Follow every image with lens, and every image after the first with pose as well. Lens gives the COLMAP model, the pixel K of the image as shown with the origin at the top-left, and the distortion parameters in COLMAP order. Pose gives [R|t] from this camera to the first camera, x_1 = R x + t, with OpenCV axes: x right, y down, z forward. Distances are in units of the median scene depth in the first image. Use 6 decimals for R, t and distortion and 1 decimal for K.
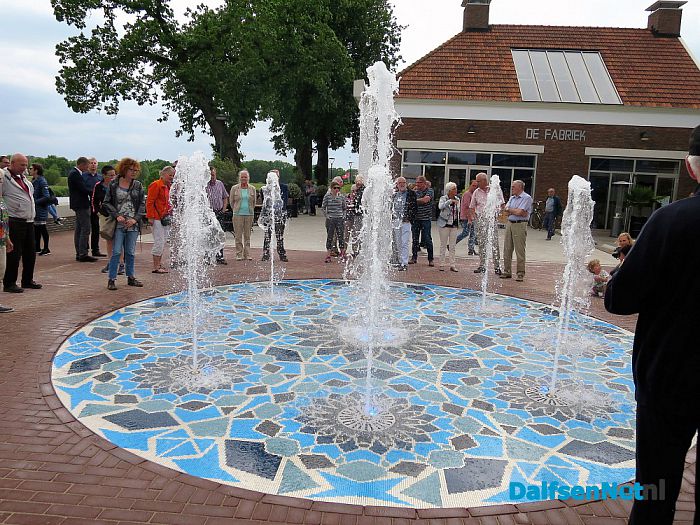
lens RADIAL K [[508.4, 0, 353.2], [0, 508.4, 260.6], [0, 0, 1]] dist [-0.046176, 0.010491]
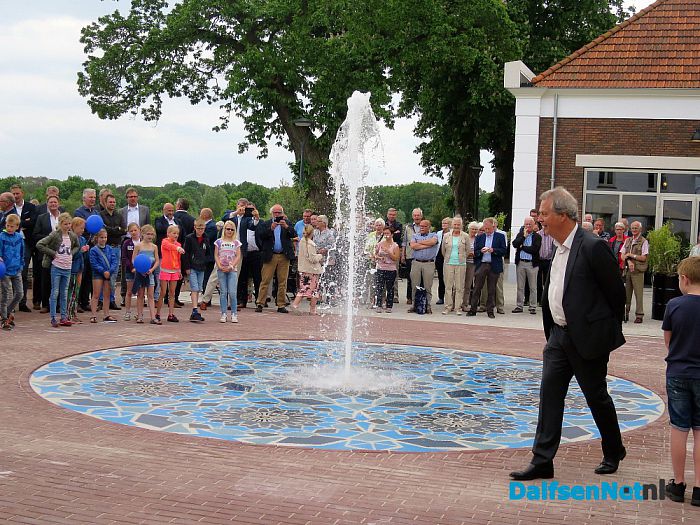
lens RADIAL K [[984.9, 0, 359.0], [0, 984.9, 260.1], [0, 0, 1]] dist [-0.105523, -0.109124]
pose [[0.968673, 0.011401, -0.248077, 0.121907], [-0.040155, 0.992991, -0.111159, 0.029733], [0.245070, 0.117639, 0.962342, -0.178842]]
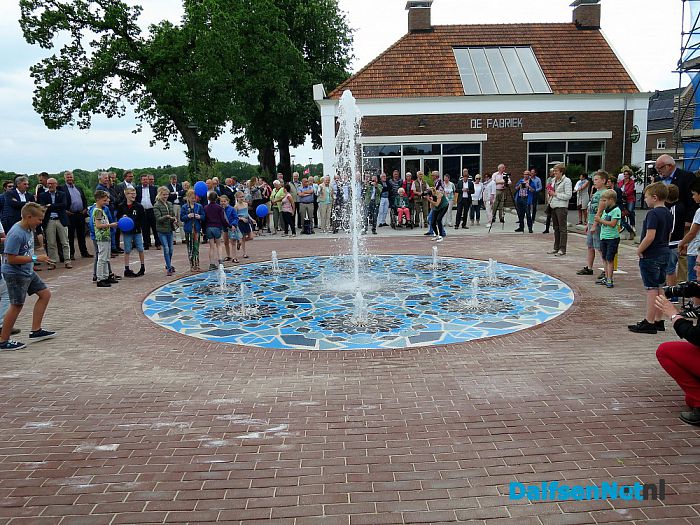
lens RADIAL K [[508.4, 0, 353.2], [0, 508.4, 260.6], [0, 0, 1]] dist [-0.046176, 0.010491]
pose [[0.994762, -0.077308, 0.066871, -0.014014], [0.076494, 0.996962, 0.014650, 0.013146], [-0.067800, -0.009458, 0.997654, -0.097410]]
